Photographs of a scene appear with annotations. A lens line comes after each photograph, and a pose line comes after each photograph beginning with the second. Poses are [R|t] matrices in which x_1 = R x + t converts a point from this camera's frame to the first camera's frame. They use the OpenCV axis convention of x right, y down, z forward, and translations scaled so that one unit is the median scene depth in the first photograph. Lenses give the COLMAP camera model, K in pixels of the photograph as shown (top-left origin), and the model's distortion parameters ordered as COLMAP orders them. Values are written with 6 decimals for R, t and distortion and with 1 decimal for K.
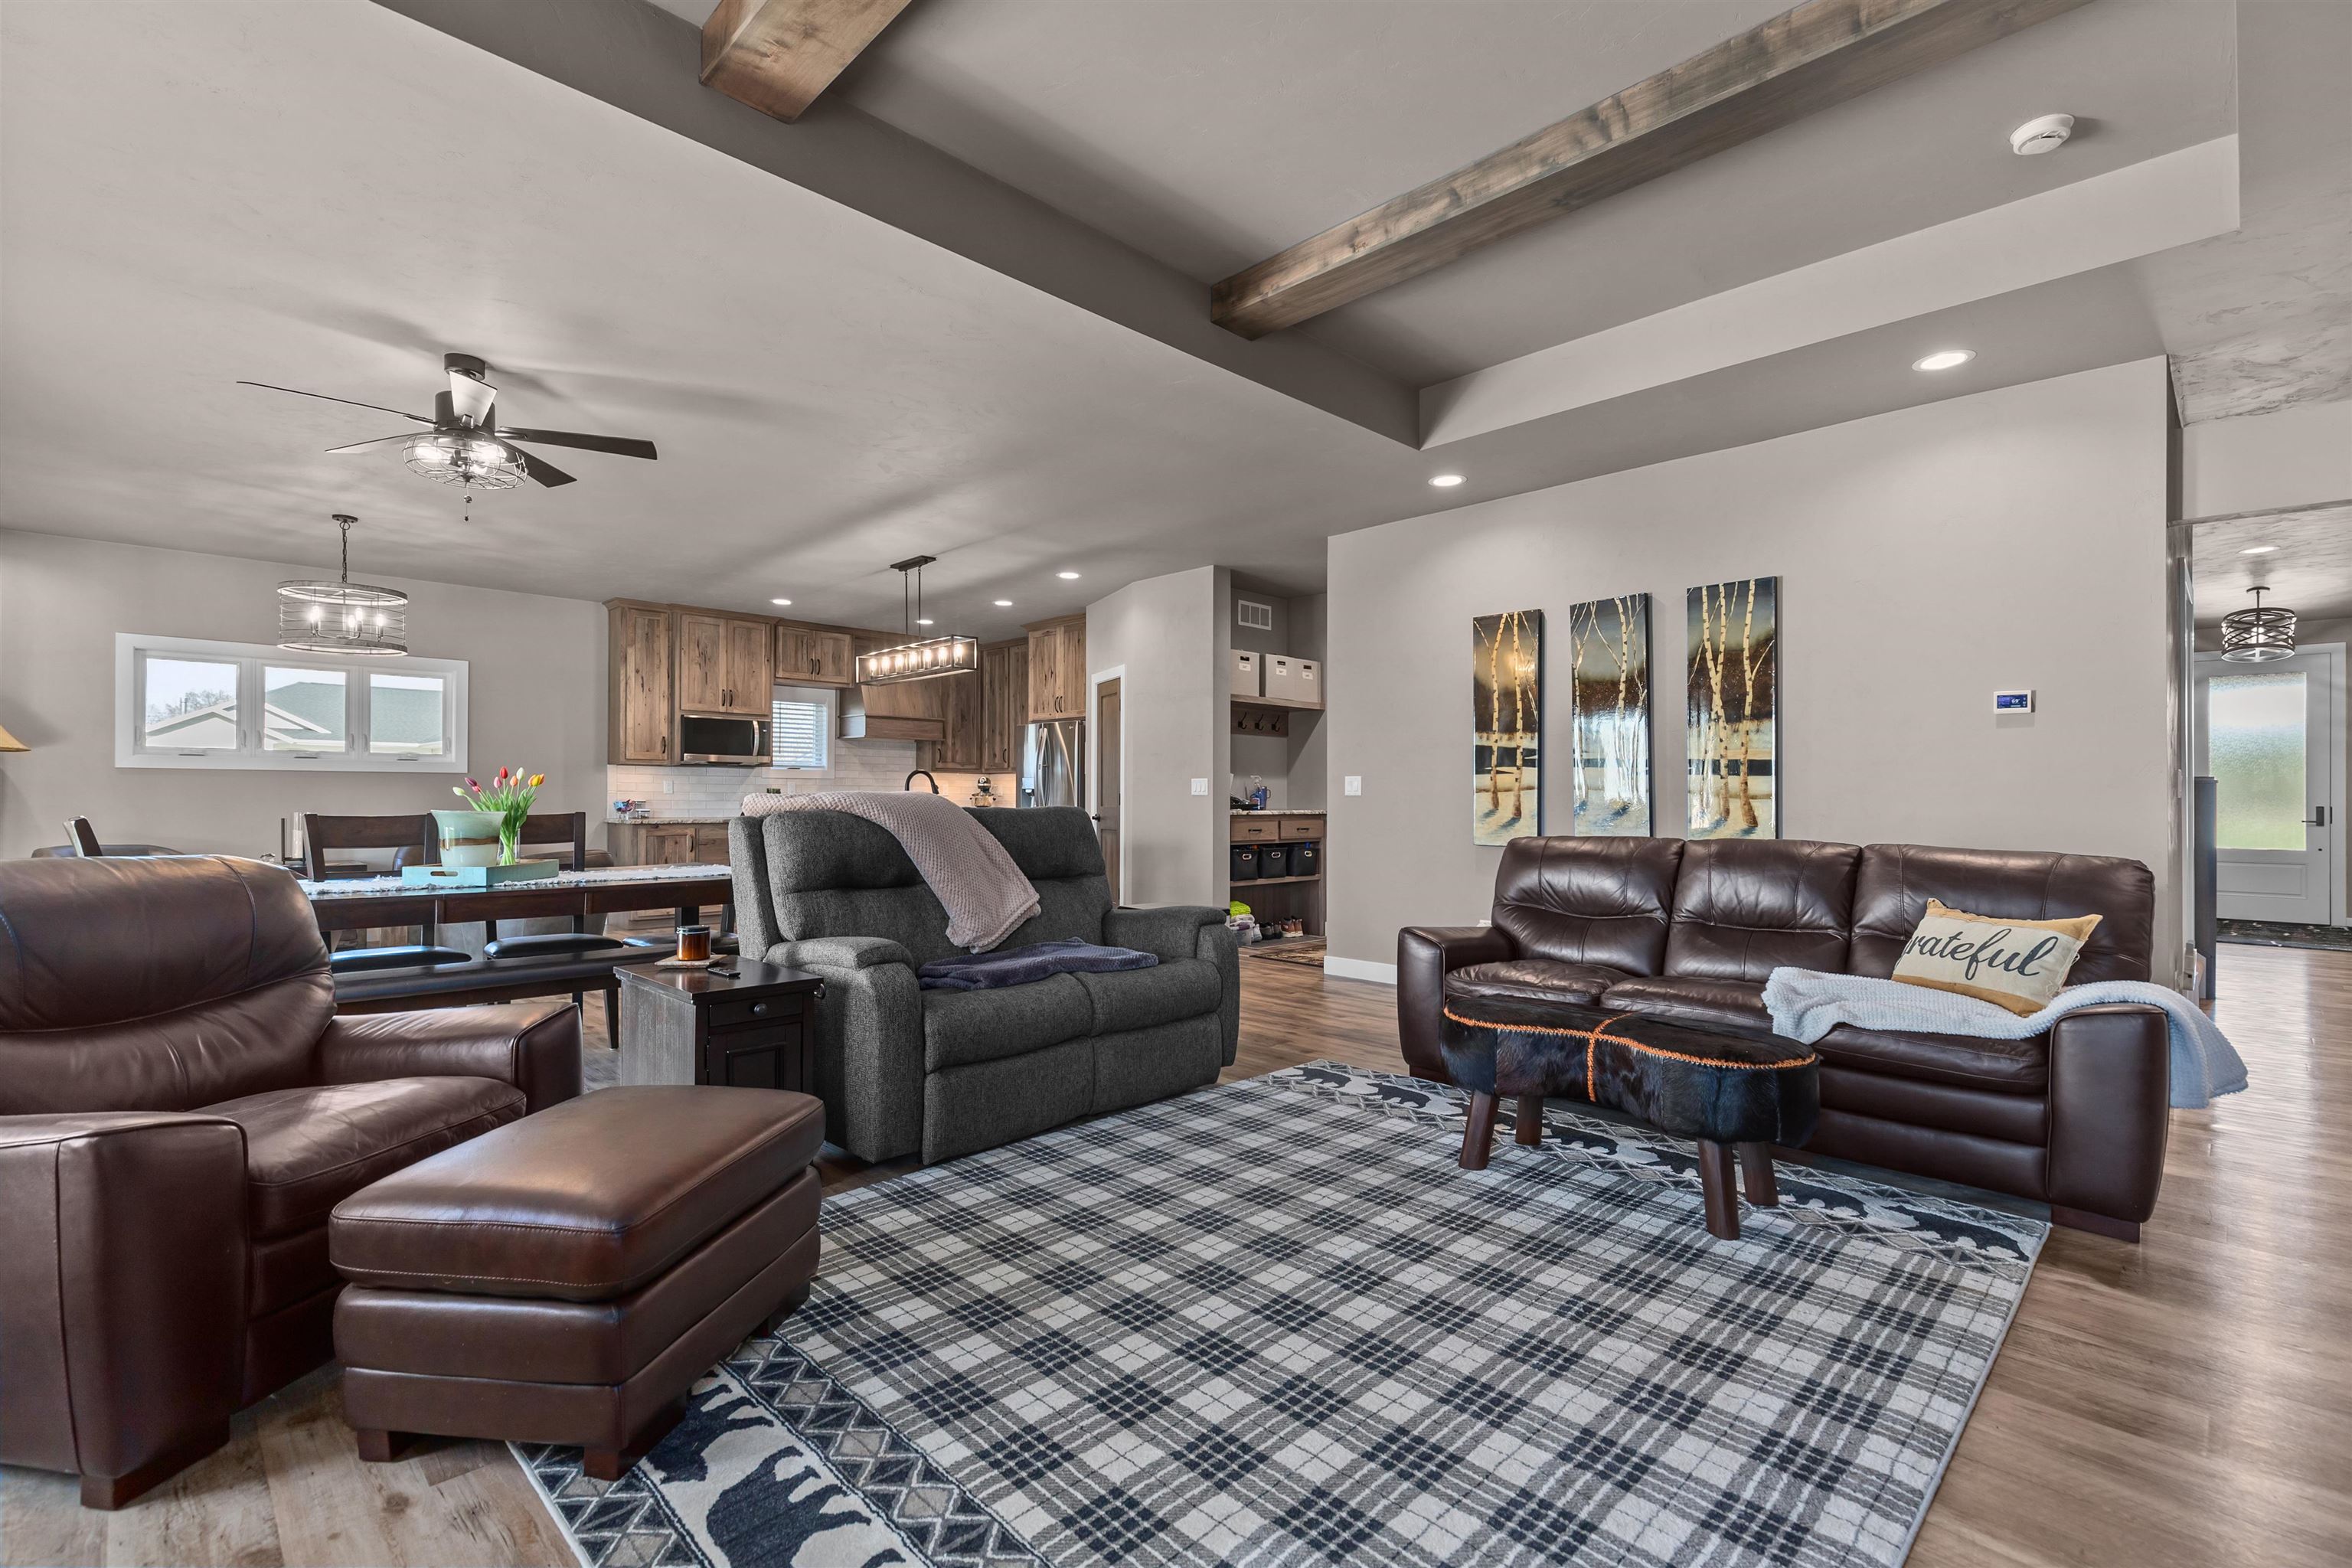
lens RADIAL K [[1051.6, 0, 1160.7], [0, 1051.6, 793.7], [0, 0, 1]] dist [-0.009114, 0.001028]
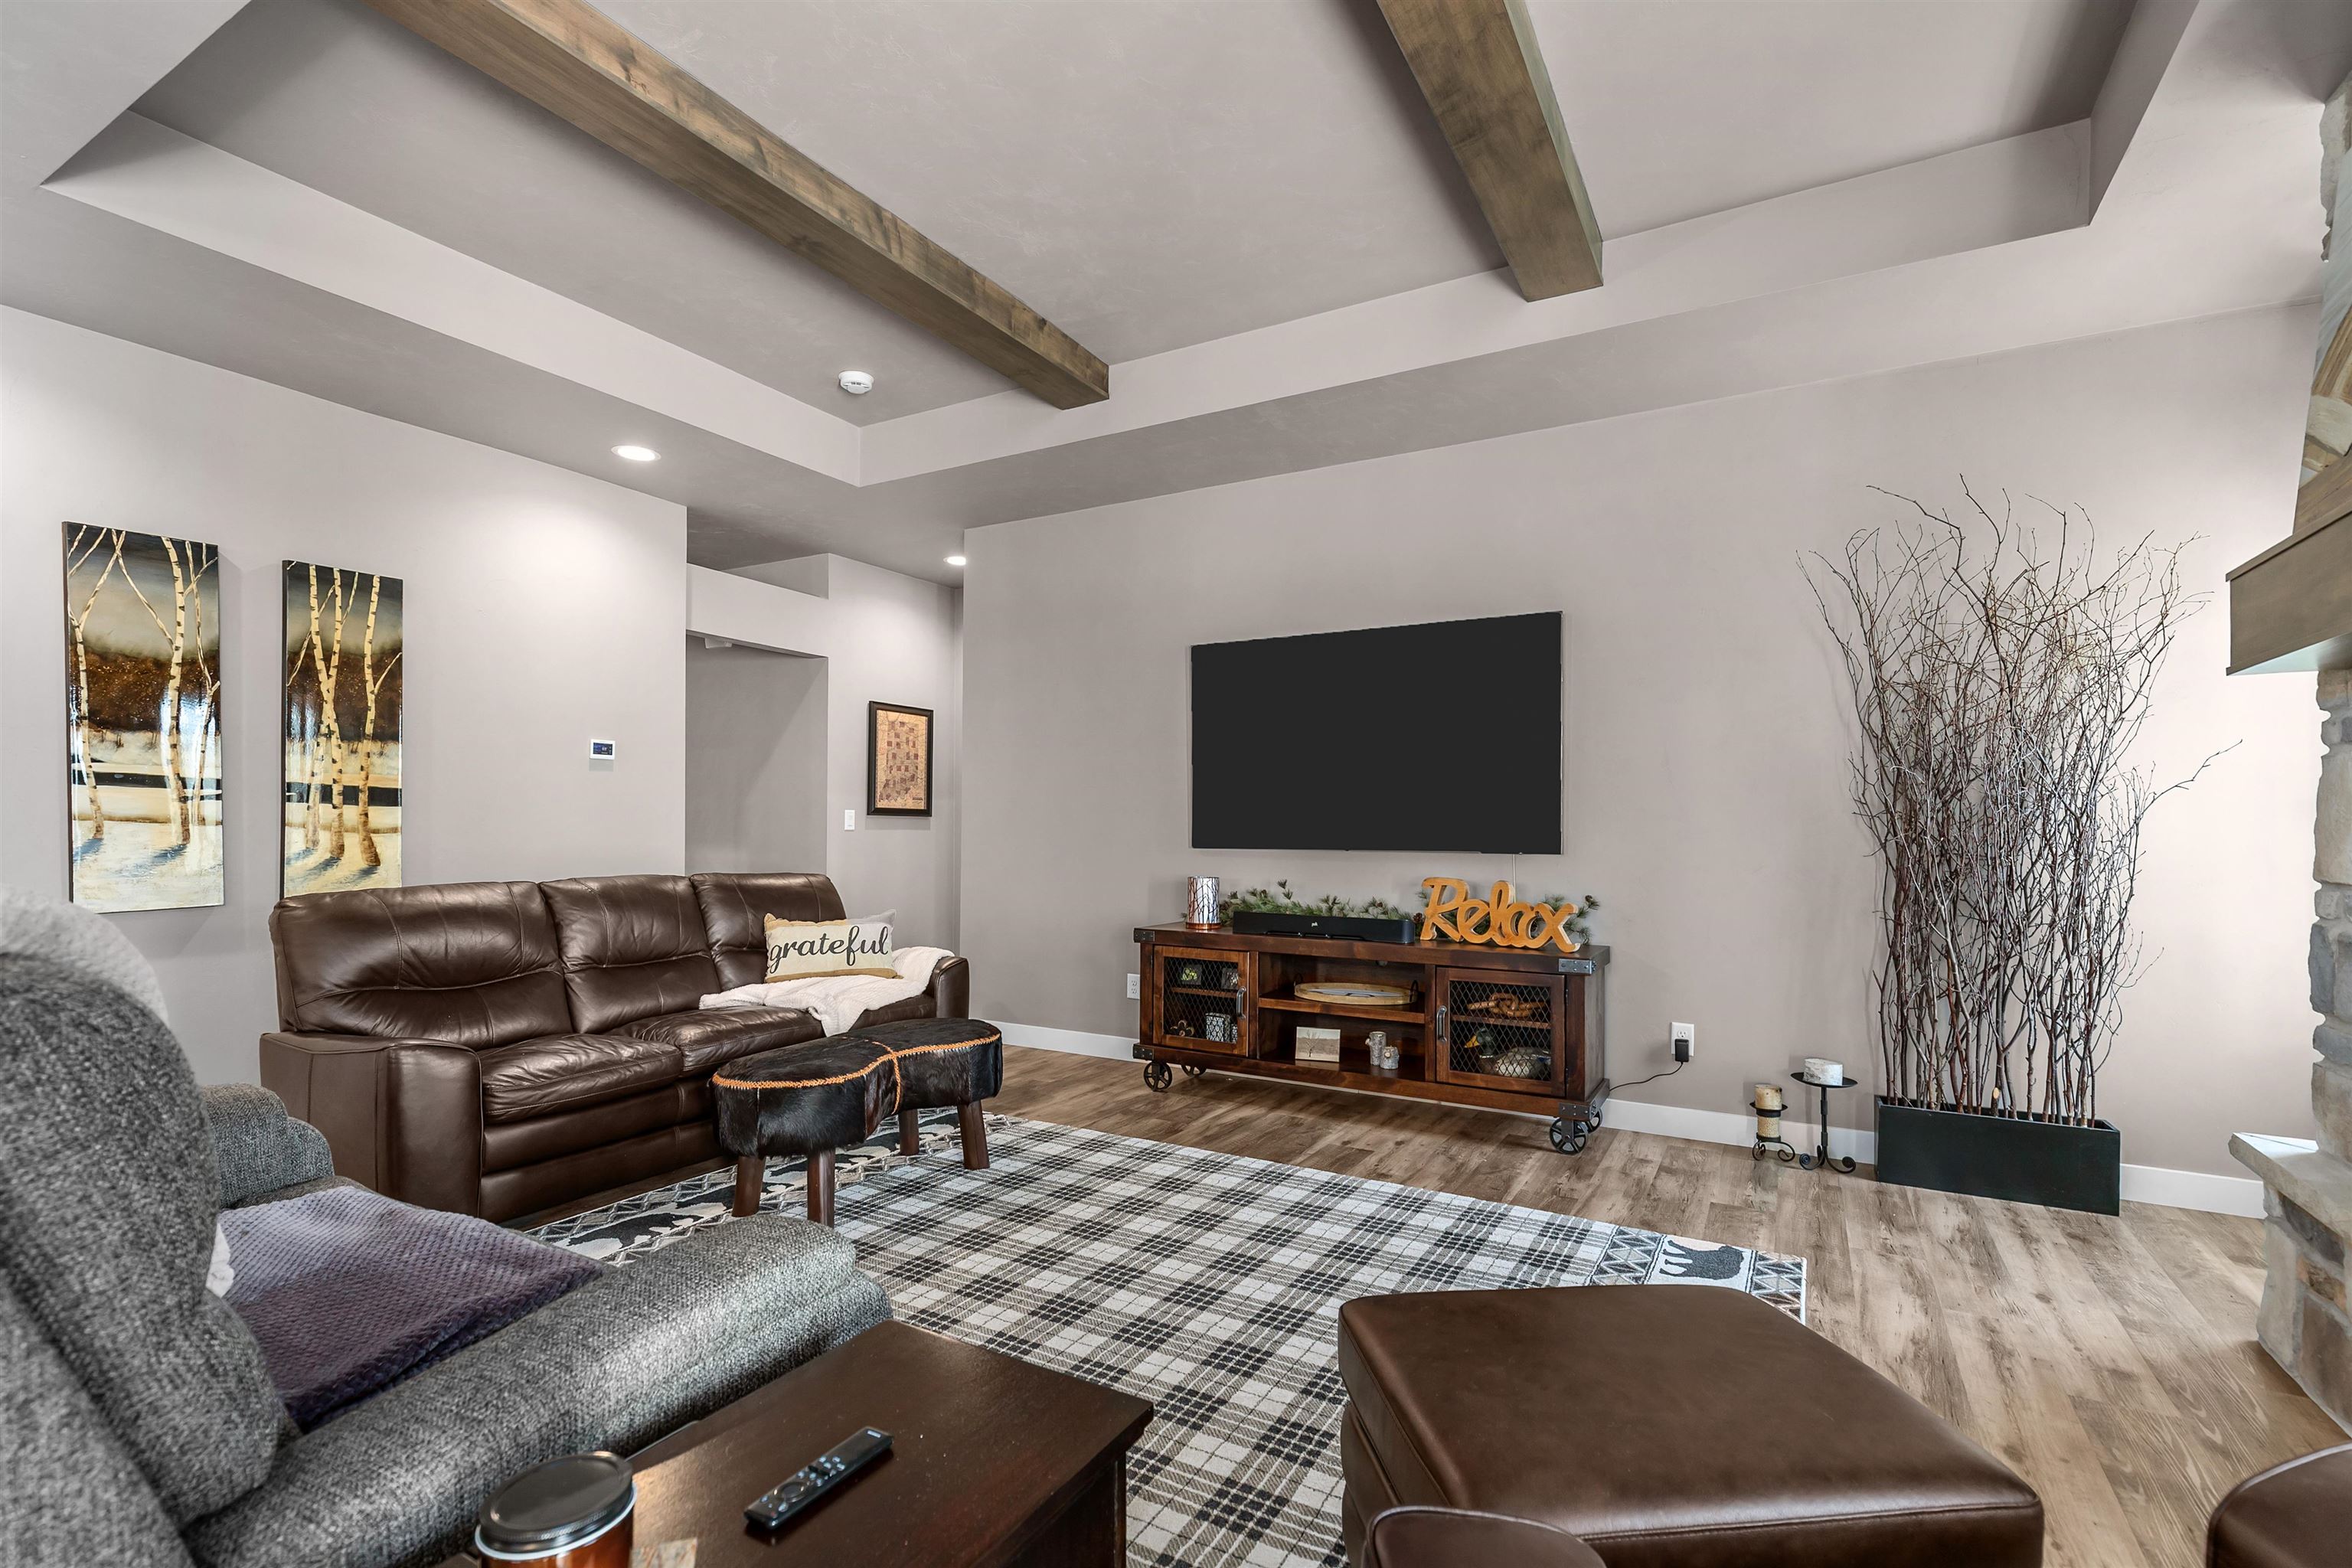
lens RADIAL K [[1051.6, 0, 1197.2], [0, 1051.6, 822.1], [0, 0, 1]] dist [-0.009114, 0.001028]
pose [[-0.293805, -0.003554, 0.955859, -0.444425], [-0.013365, 0.999911, -0.000390, -0.012544], [-0.955772, -0.012890, -0.293826, 0.608563]]
